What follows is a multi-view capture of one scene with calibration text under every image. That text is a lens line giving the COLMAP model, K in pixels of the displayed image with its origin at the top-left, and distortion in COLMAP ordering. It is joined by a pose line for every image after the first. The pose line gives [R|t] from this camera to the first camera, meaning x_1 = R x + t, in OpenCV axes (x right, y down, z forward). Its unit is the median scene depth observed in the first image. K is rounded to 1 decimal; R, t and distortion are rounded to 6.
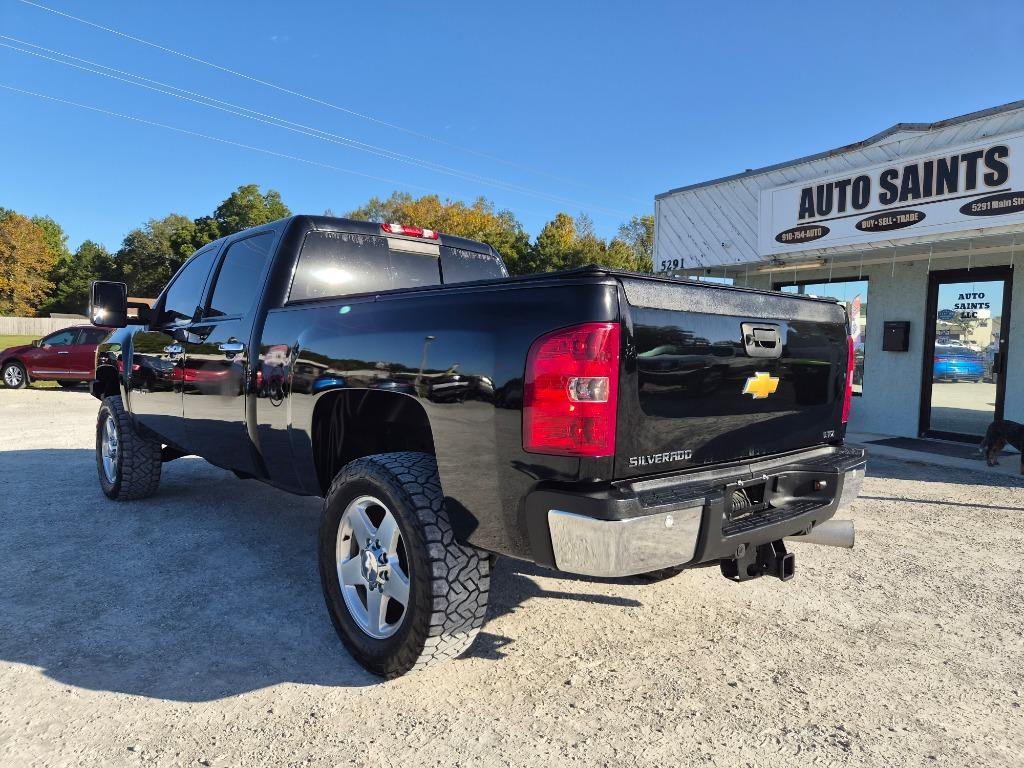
lens RADIAL K [[685.7, 0, 511.0], [0, 685.7, 385.9], [0, 0, 1]] dist [0.075422, -0.058285]
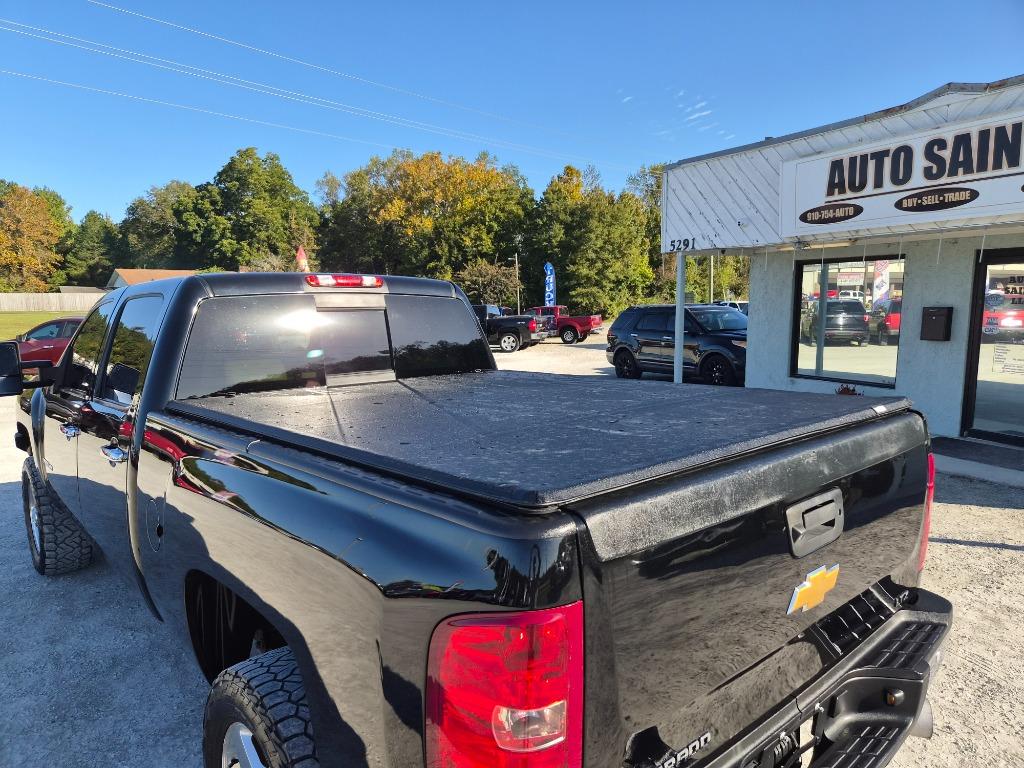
lens RADIAL K [[685.2, 0, 502.4], [0, 685.2, 393.9], [0, 0, 1]] dist [0.074259, -0.056599]
pose [[0.999181, -0.027133, -0.030027, 0.025717], [0.029280, 0.996862, 0.073540, -0.070147], [0.027938, -0.074359, 0.996840, 0.098355]]
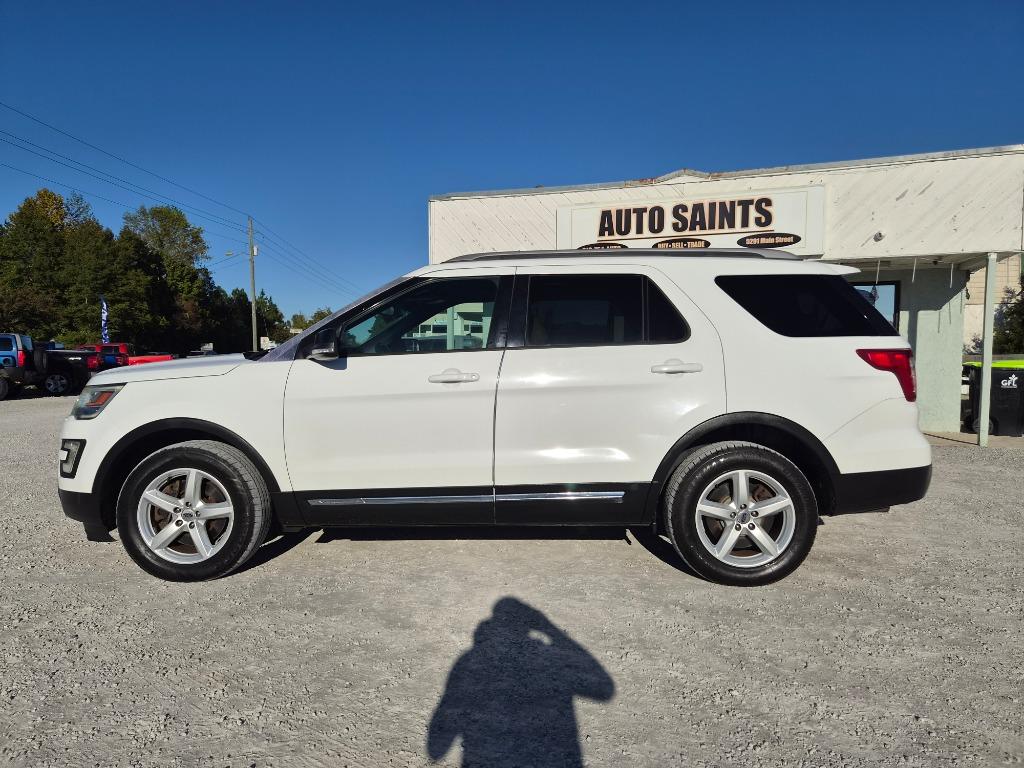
lens RADIAL K [[685.7, 0, 511.0], [0, 685.7, 385.9], [0, 0, 1]] dist [0.075422, -0.058285]
pose [[0.771924, -0.041286, 0.634373, -0.448061], [0.046818, 0.998871, 0.008038, -0.008358], [-0.633988, 0.023495, 0.772985, 0.223129]]
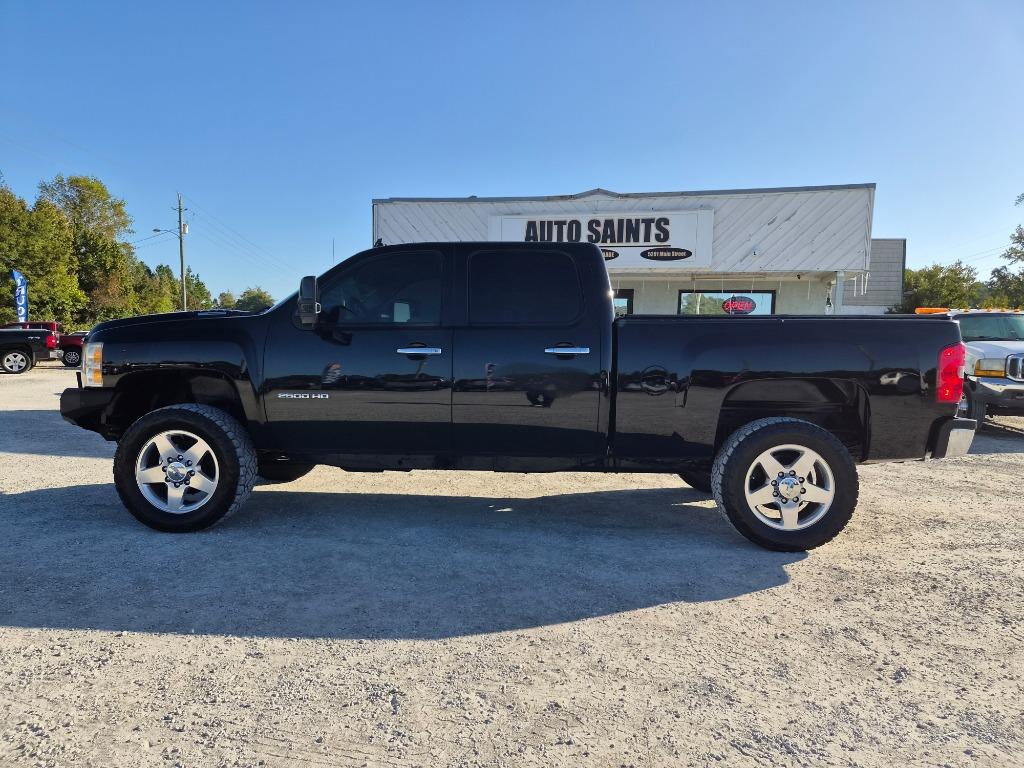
lens RADIAL K [[685.7, 0, 511.0], [0, 685.7, 385.9], [0, 0, 1]] dist [0.075422, -0.058285]
pose [[0.709913, -0.045040, 0.702848, -0.551521], [0.029965, 0.998981, 0.033751, -0.015870], [-0.703652, -0.002899, 0.710539, 0.095033]]
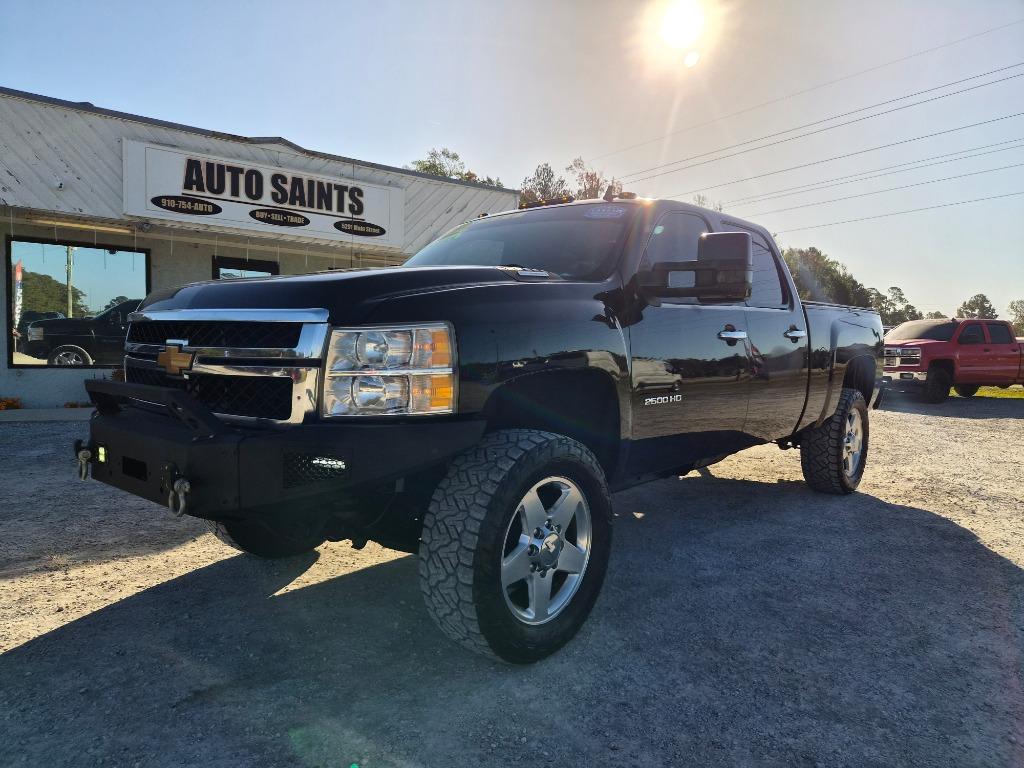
lens RADIAL K [[685.7, 0, 511.0], [0, 685.7, 385.9], [0, 0, 1]] dist [0.075422, -0.058285]
pose [[-0.109014, -0.084925, 0.990406, -0.650418], [0.032295, 0.995515, 0.088918, -0.037720], [-0.993516, 0.041678, -0.105782, 0.682828]]
